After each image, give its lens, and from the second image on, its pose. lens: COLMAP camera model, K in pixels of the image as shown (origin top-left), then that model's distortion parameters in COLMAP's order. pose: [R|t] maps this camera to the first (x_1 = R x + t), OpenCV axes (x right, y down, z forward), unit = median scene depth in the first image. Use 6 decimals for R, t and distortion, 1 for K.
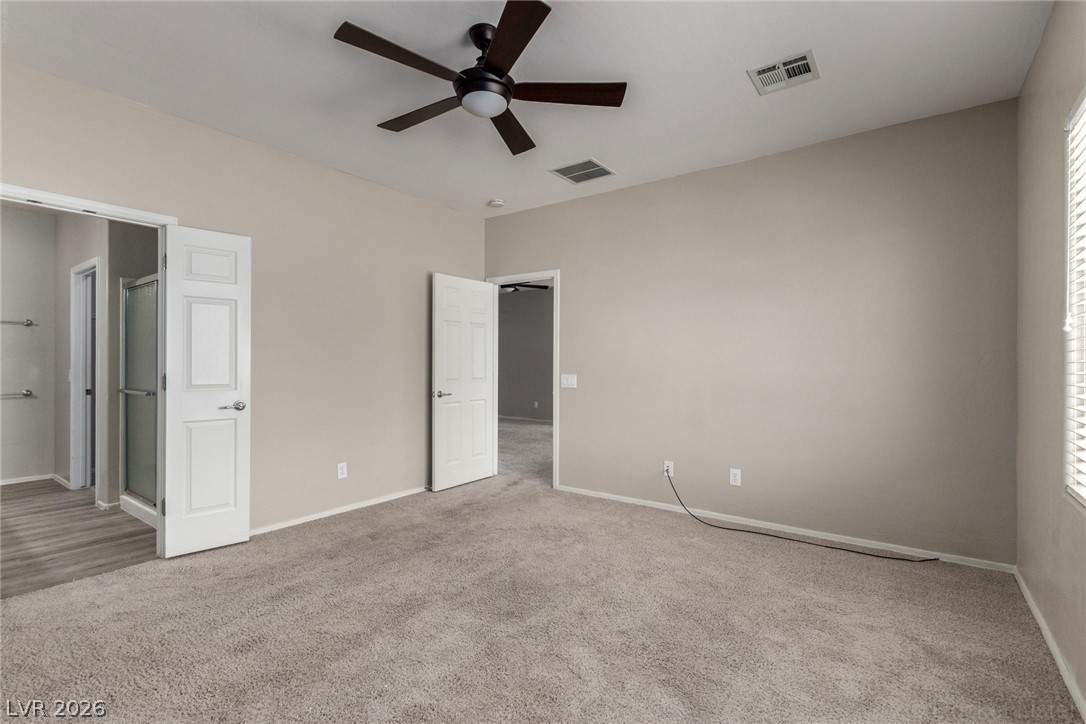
lens RADIAL K [[497.0, 0, 540.7], [0, 497.0, 365.9], [0, 0, 1]] dist [0.001019, -0.000834]
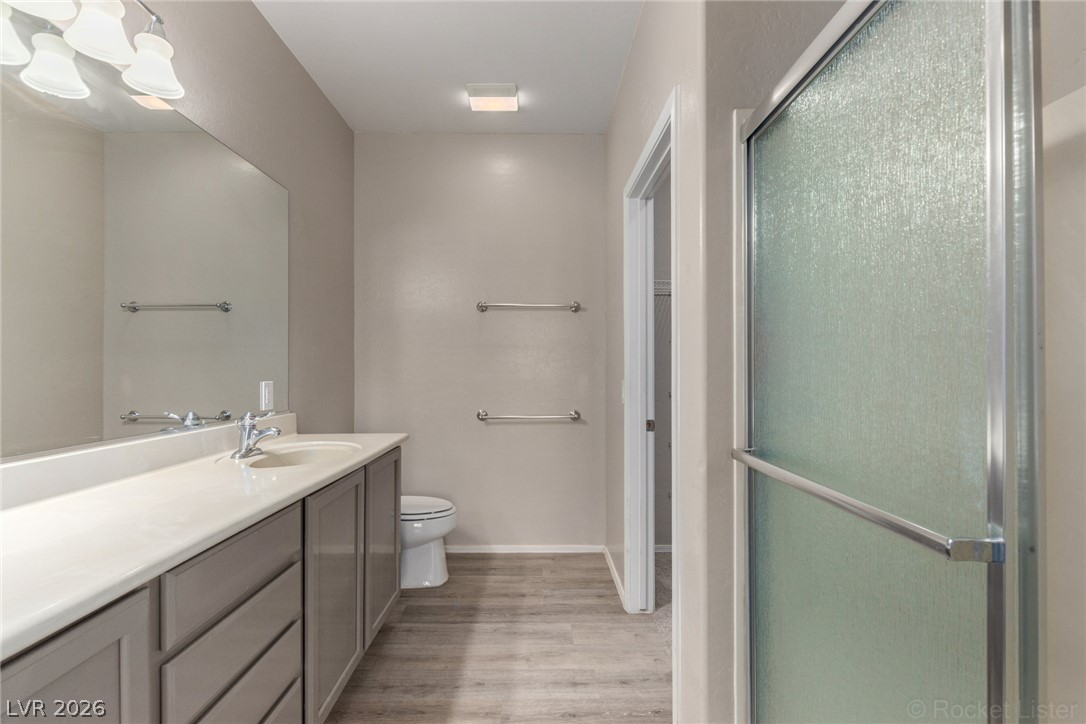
lens RADIAL K [[497.0, 0, 540.7], [0, 497.0, 365.9], [0, 0, 1]] dist [0.001019, -0.000834]
pose [[0.604823, -0.005089, -0.796344, -0.566431], [0.003216, 0.999987, -0.003948, -0.007811], [0.796353, -0.000173, 0.604832, 0.596258]]
